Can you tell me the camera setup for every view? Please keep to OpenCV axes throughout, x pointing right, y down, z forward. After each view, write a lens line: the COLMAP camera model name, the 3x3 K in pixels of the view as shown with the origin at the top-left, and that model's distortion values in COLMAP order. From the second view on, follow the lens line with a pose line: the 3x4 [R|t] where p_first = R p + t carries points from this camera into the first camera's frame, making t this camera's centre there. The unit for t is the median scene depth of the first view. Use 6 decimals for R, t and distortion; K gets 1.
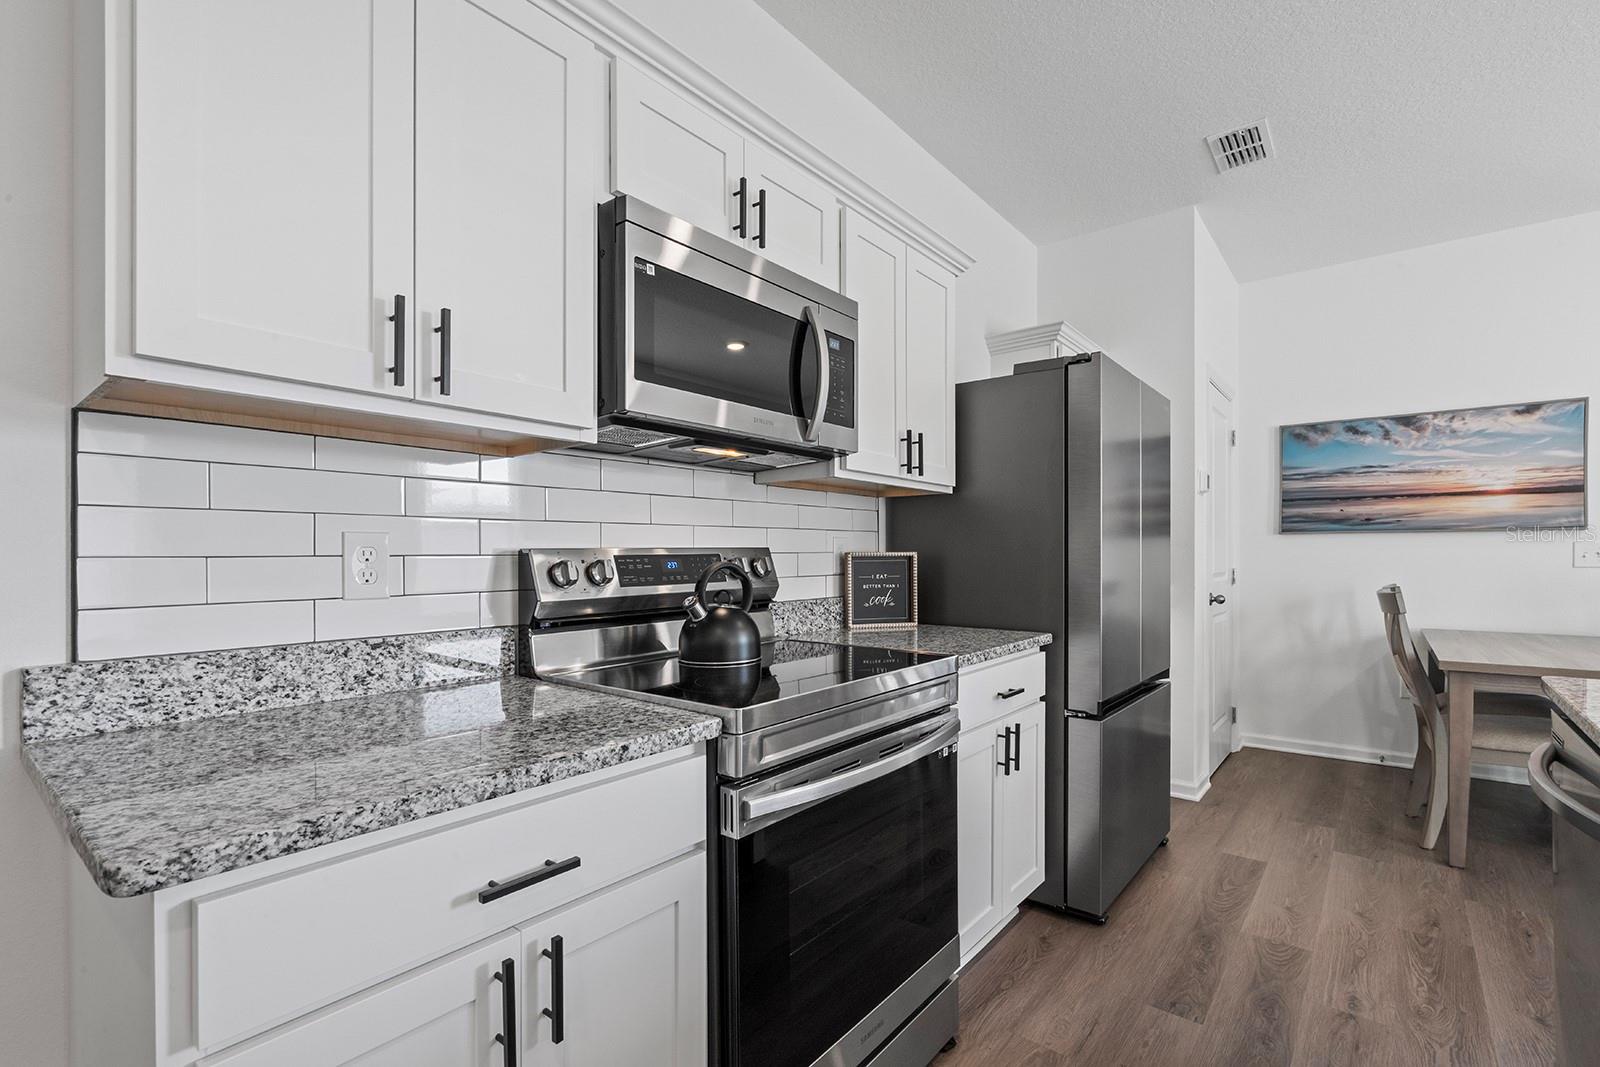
lens RADIAL K [[732.7, 0, 800.1], [0, 732.7, 557.5], [0, 0, 1]] dist [-0.006271, 0.003496]
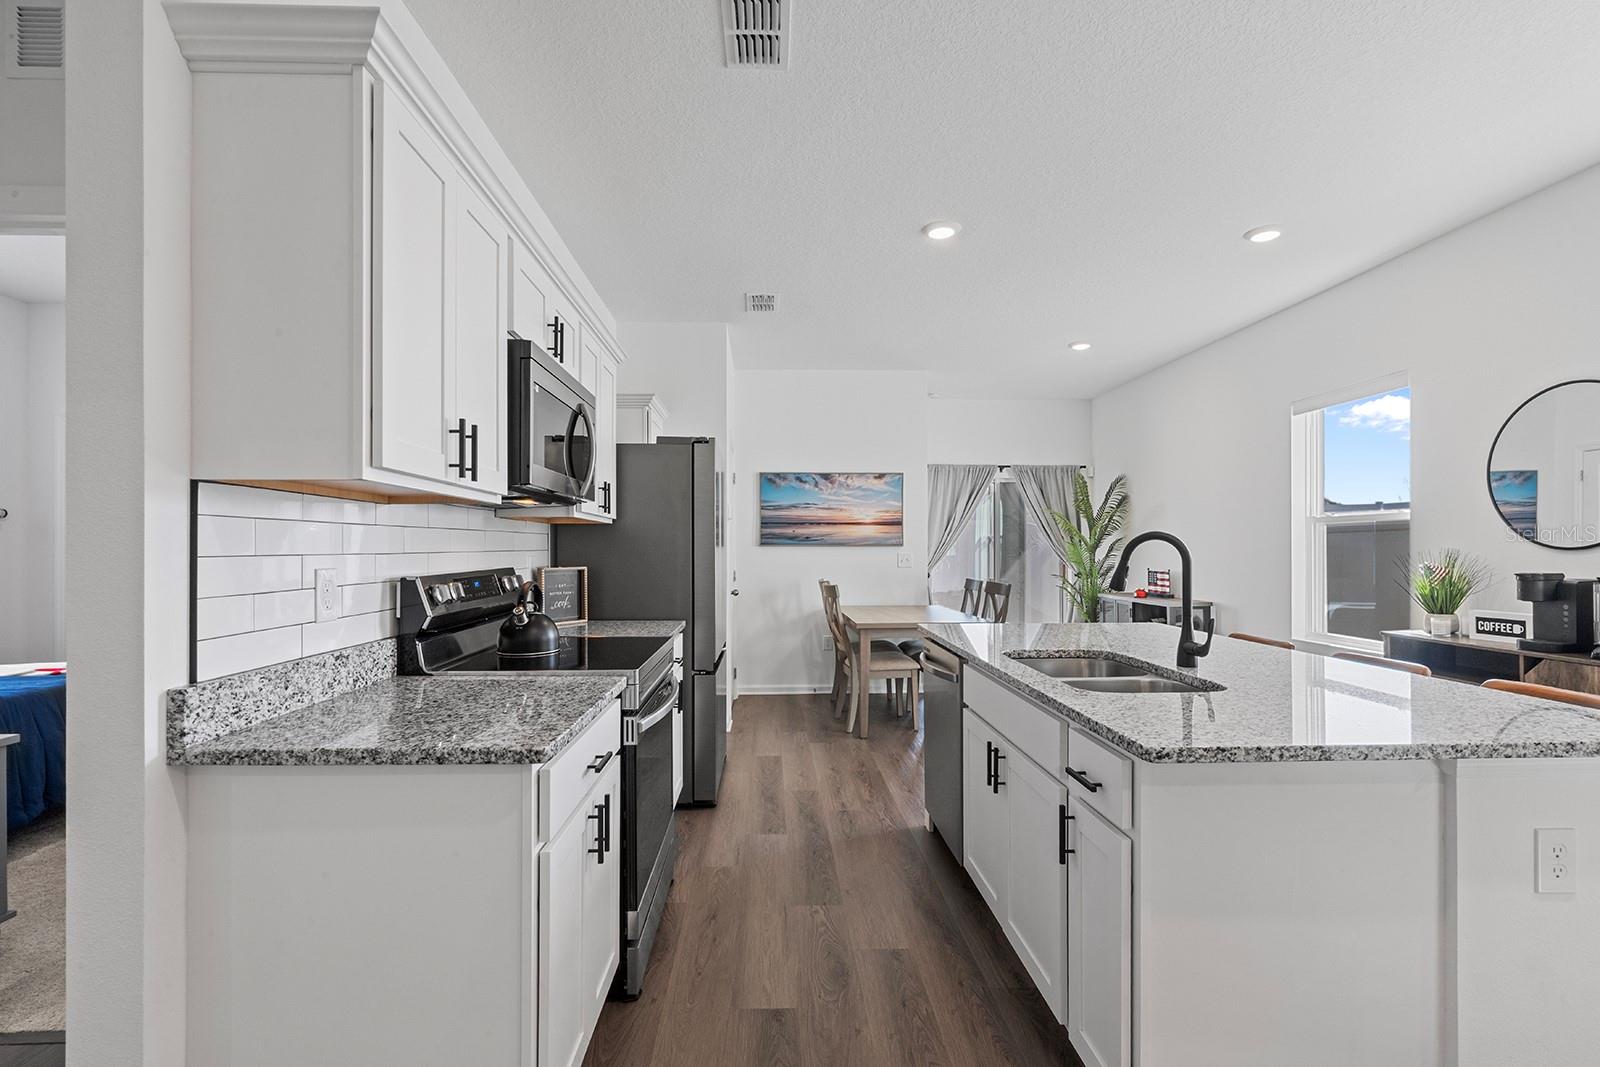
lens RADIAL K [[732.7, 0, 794.3], [0, 732.7, 545.2], [0, 0, 1]] dist [-0.006271, 0.003496]
pose [[0.753200, 0.004576, 0.657776, -0.500863], [0.002575, 0.999948, -0.009905, -0.036836], [-0.657787, 0.009154, 0.753148, -0.294717]]
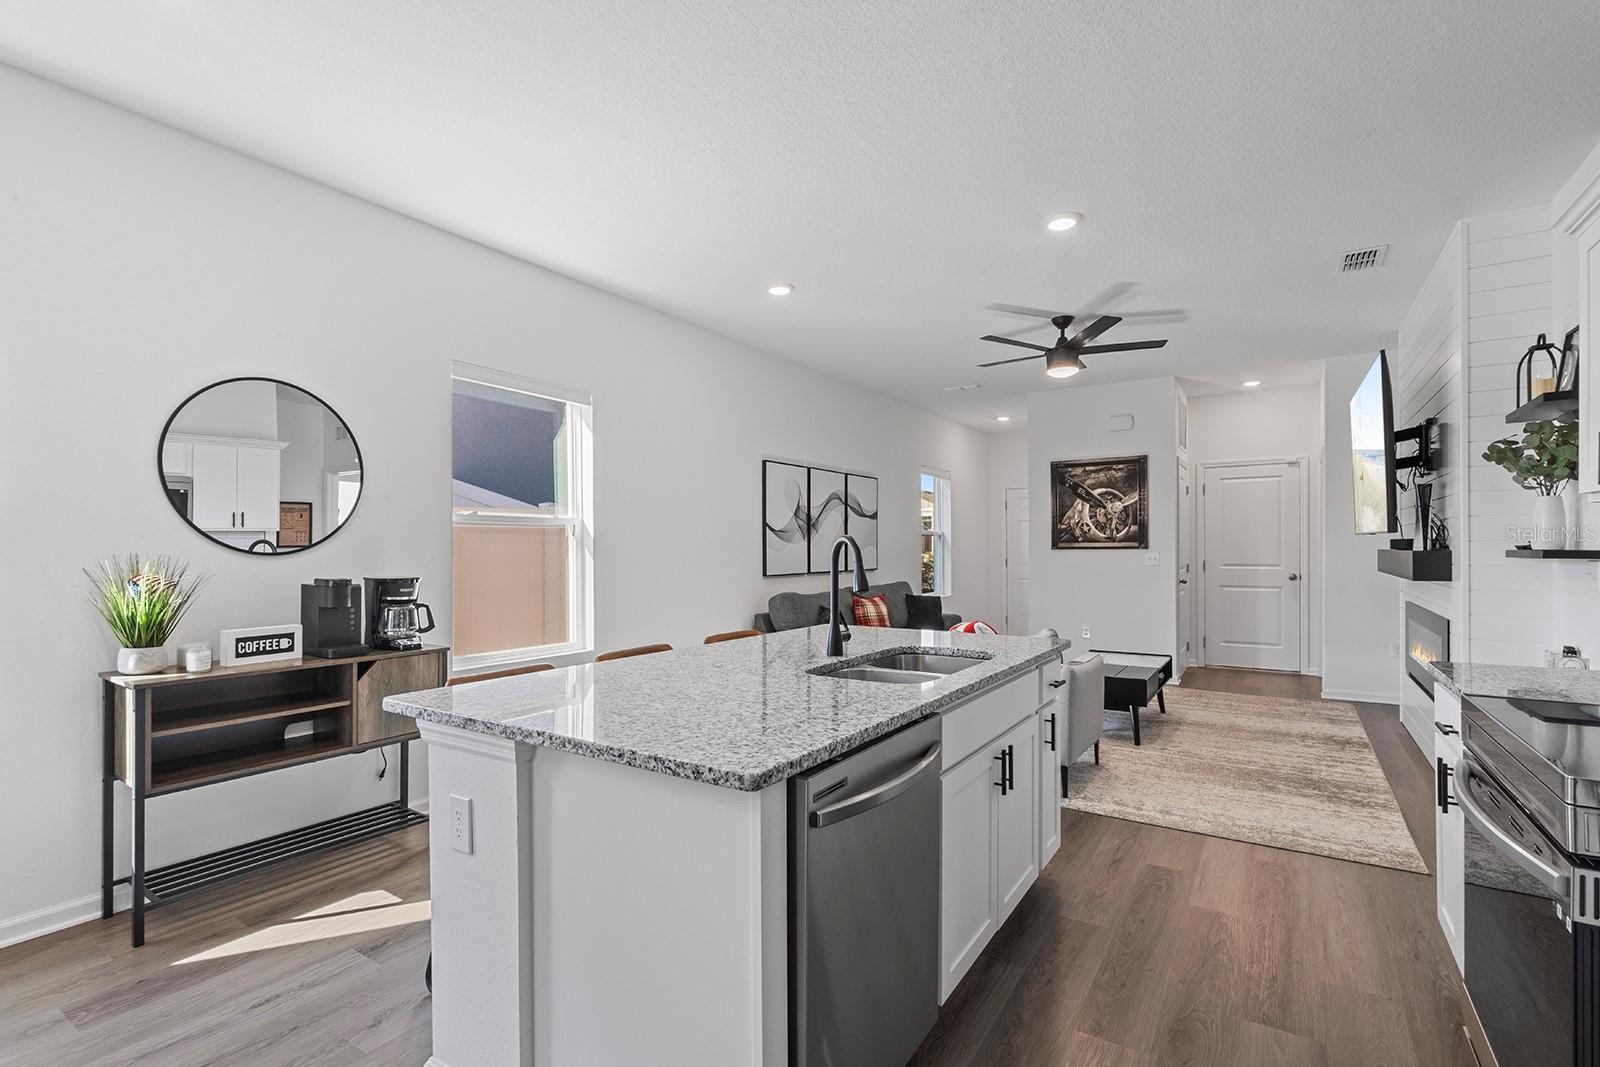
lens RADIAL K [[732.7, 0, 801.8], [0, 732.7, 548.9], [0, 0, 1]] dist [-0.006271, 0.003496]
pose [[-0.994568, 0.007311, -0.103834, 0.719439], [0.006632, 0.999954, 0.006875, -0.052072], [0.103879, 0.006149, -0.994571, 1.213807]]
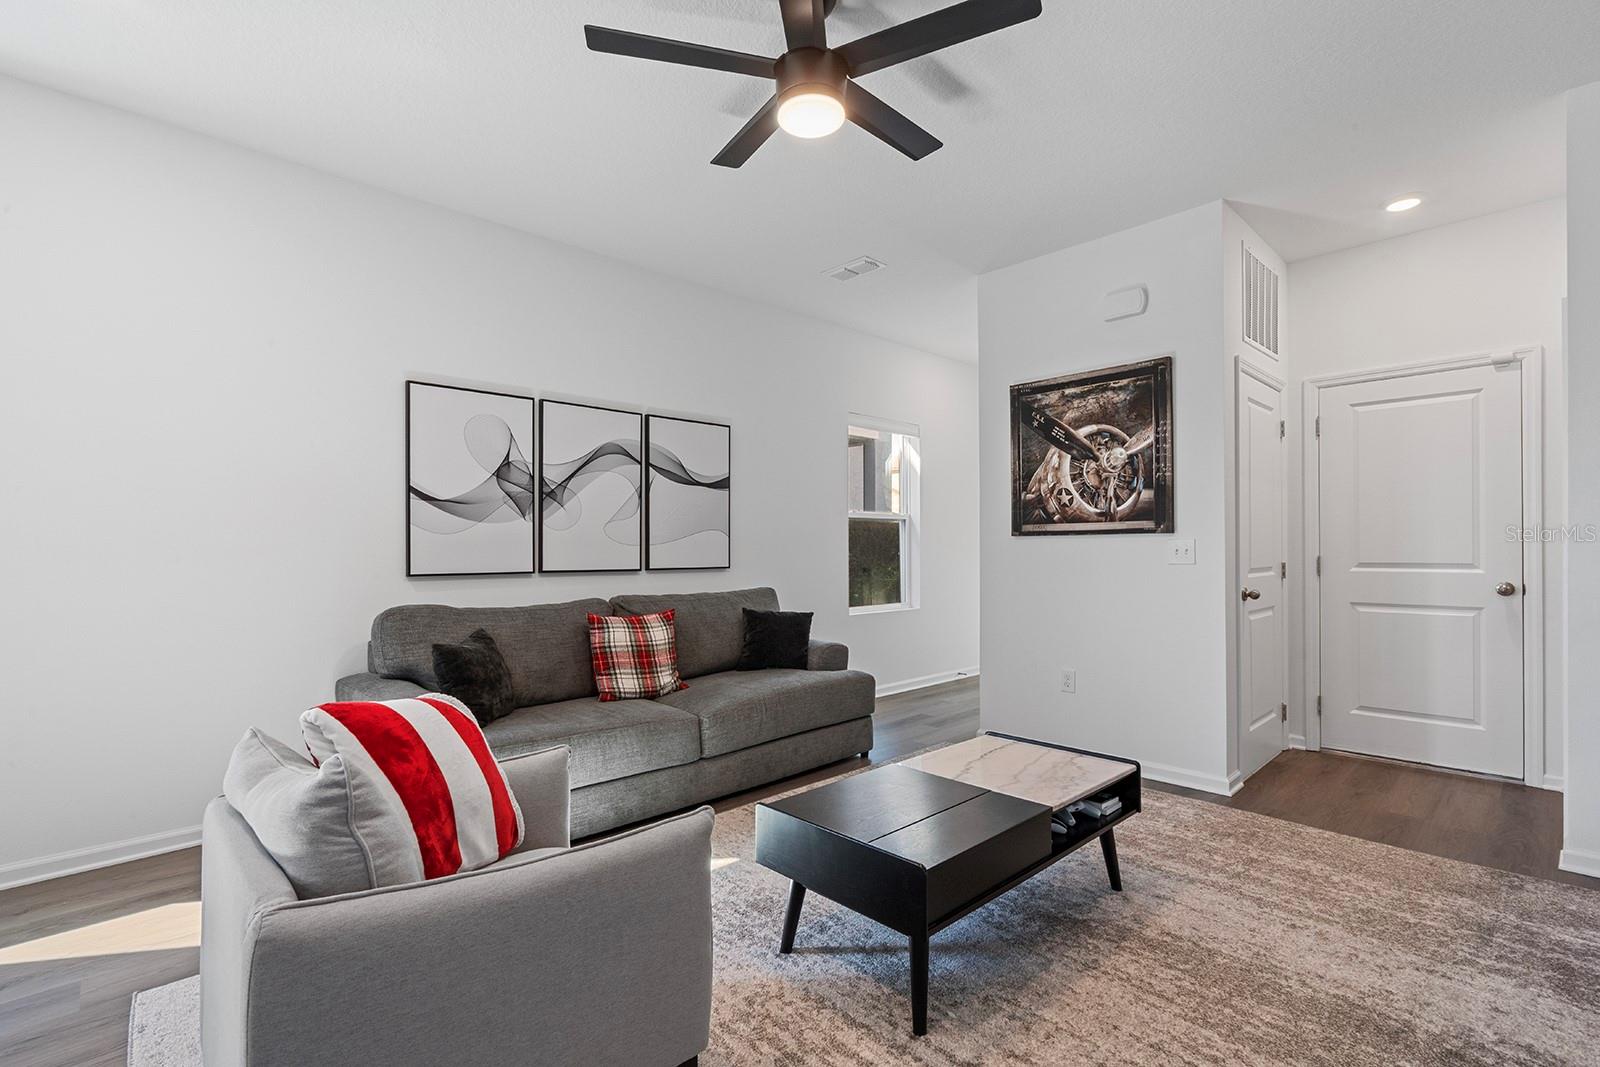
lens RADIAL K [[732.7, 0, 792.2], [0, 732.7, 548.0], [0, 0, 1]] dist [-0.006271, 0.003496]
pose [[-0.991252, 0.005800, 0.131859, -0.437454], [0.006254, 0.999976, 0.003024, 0.003484], [-0.131838, 0.003822, -0.991264, 0.022769]]
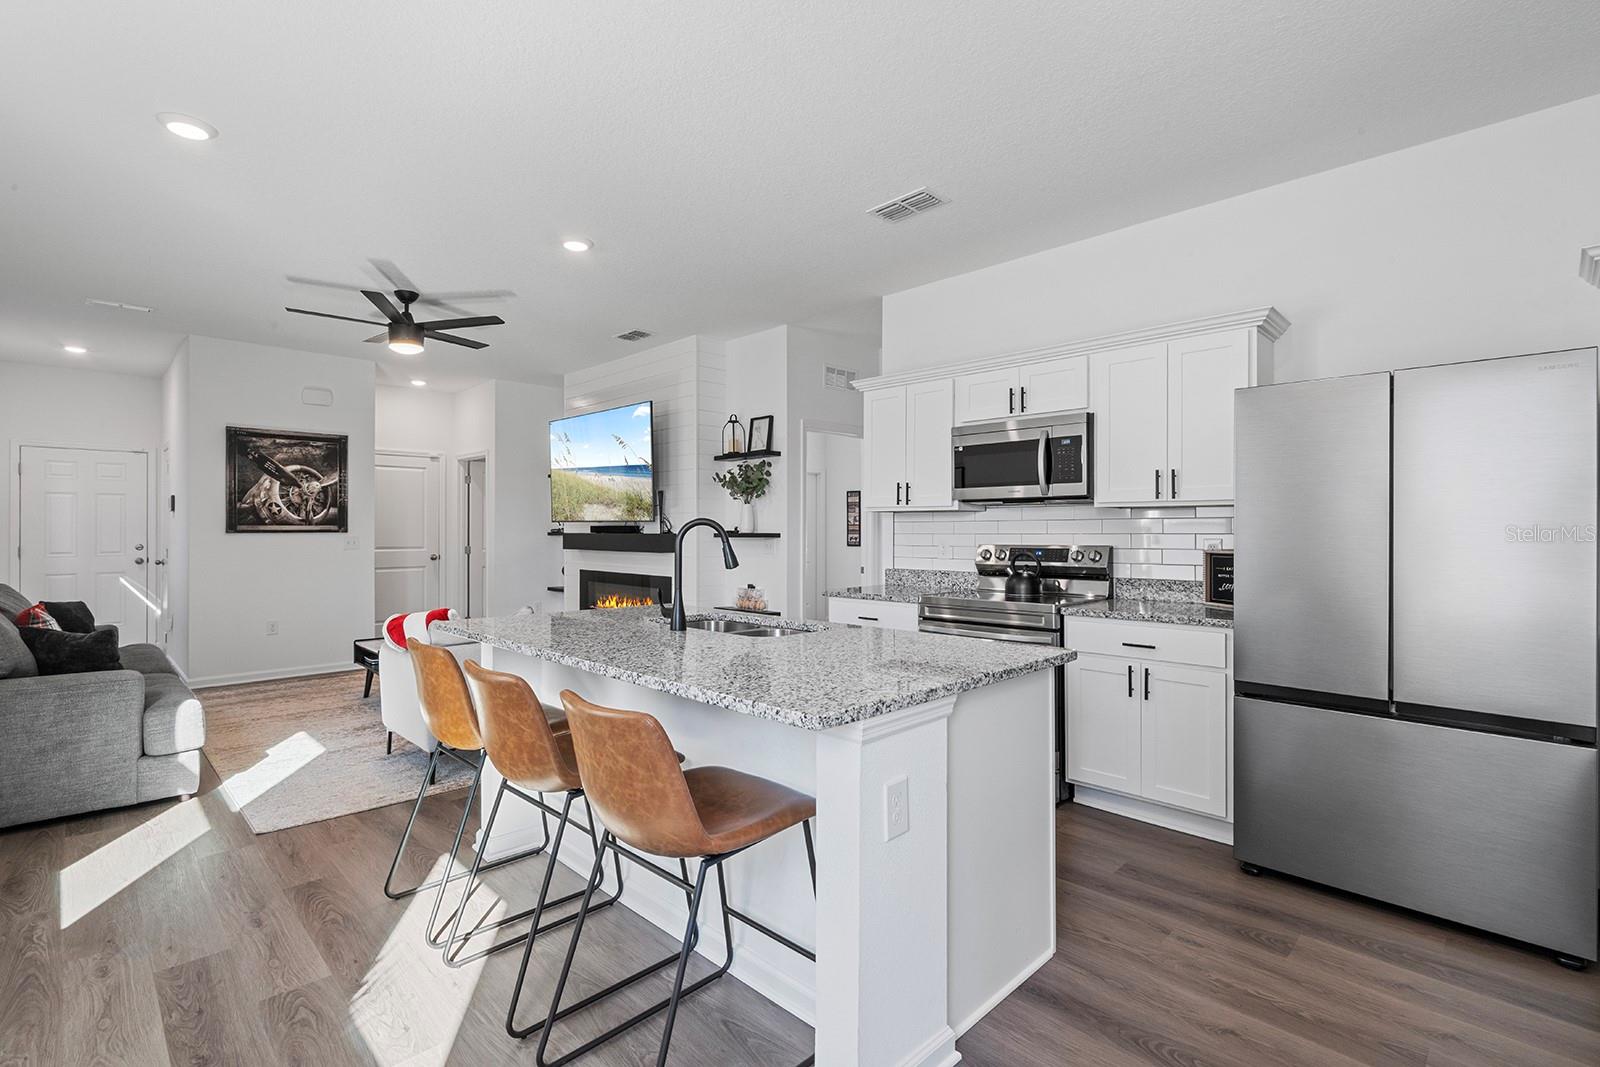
lens RADIAL K [[732.7, 0, 788.0], [0, 732.7, 528.7], [0, 0, 1]] dist [-0.006271, 0.003496]
pose [[-0.114131, -0.000211, -0.993466, 1.725819], [-0.005983, 0.999982, 0.000475, -0.048733], [0.993448, 0.005998, -0.114130, 0.415730]]
